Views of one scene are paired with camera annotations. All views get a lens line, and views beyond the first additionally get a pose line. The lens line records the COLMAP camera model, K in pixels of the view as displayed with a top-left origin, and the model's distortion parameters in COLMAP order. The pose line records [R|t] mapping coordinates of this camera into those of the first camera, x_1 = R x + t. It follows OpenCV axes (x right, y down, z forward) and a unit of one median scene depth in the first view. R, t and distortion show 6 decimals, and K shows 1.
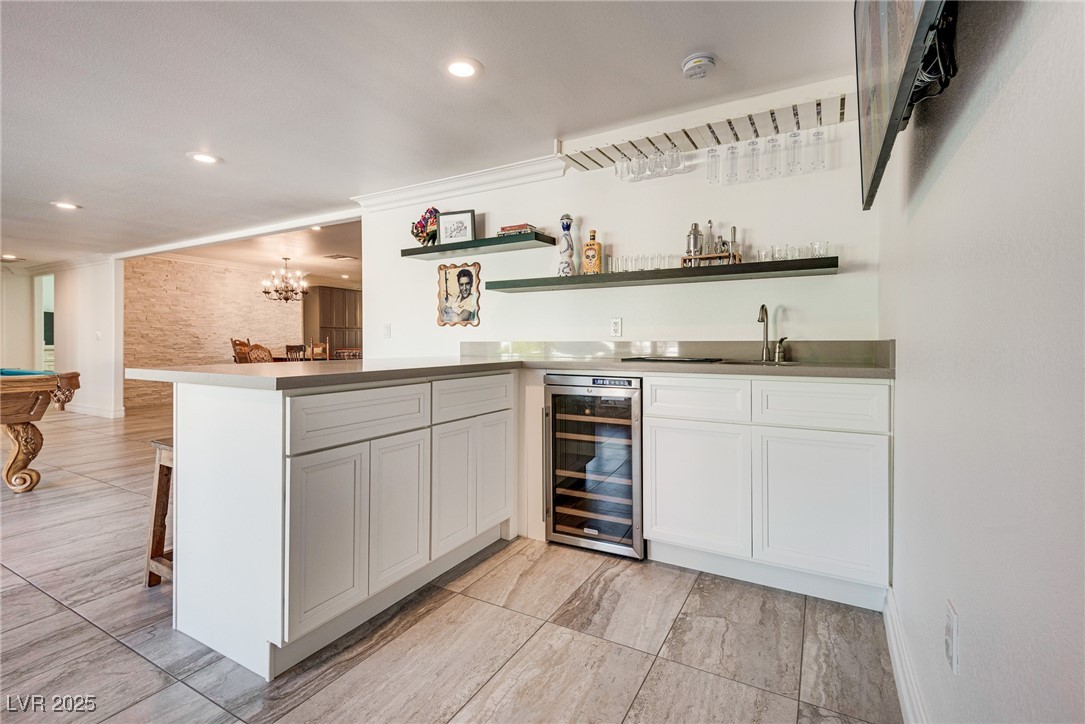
lens RADIAL K [[495.9, 0, 552.5], [0, 495.9, 357.9], [0, 0, 1]] dist [0.001070, -0.000307]
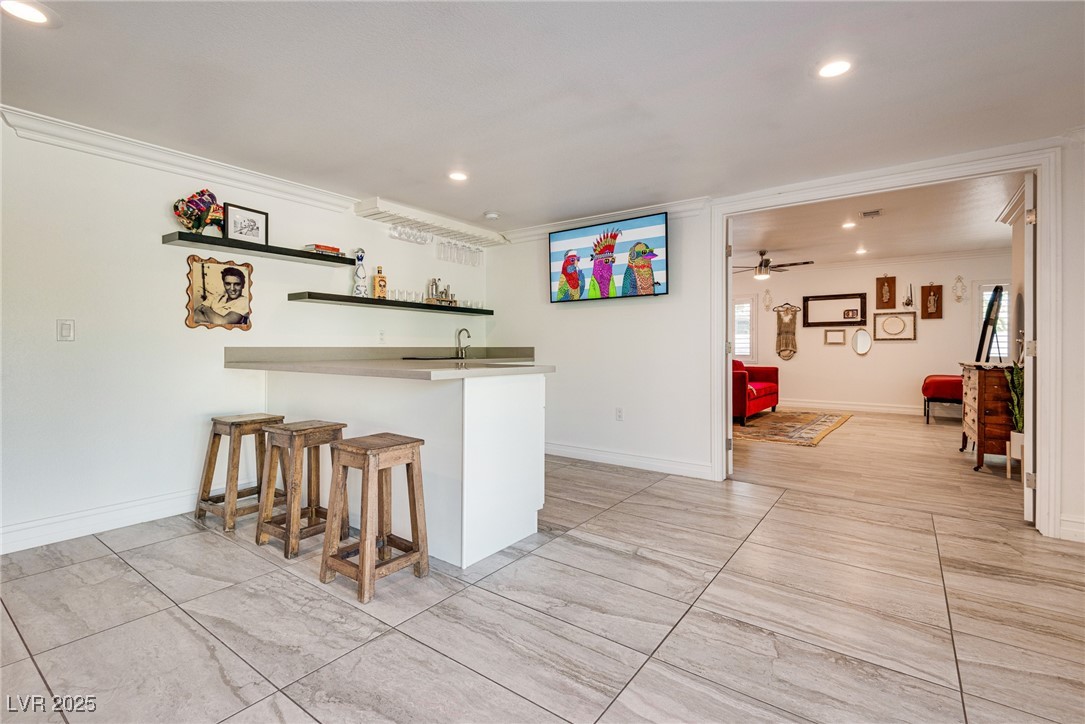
lens RADIAL K [[495.9, 0, 552.5], [0, 495.9, 357.9], [0, 0, 1]] dist [0.001070, -0.000307]
pose [[0.091828, -0.013495, 0.995683, -1.043766], [0.039749, 0.999161, 0.009876, 0.002271], [-0.994981, 0.038671, 0.092287, 0.335231]]
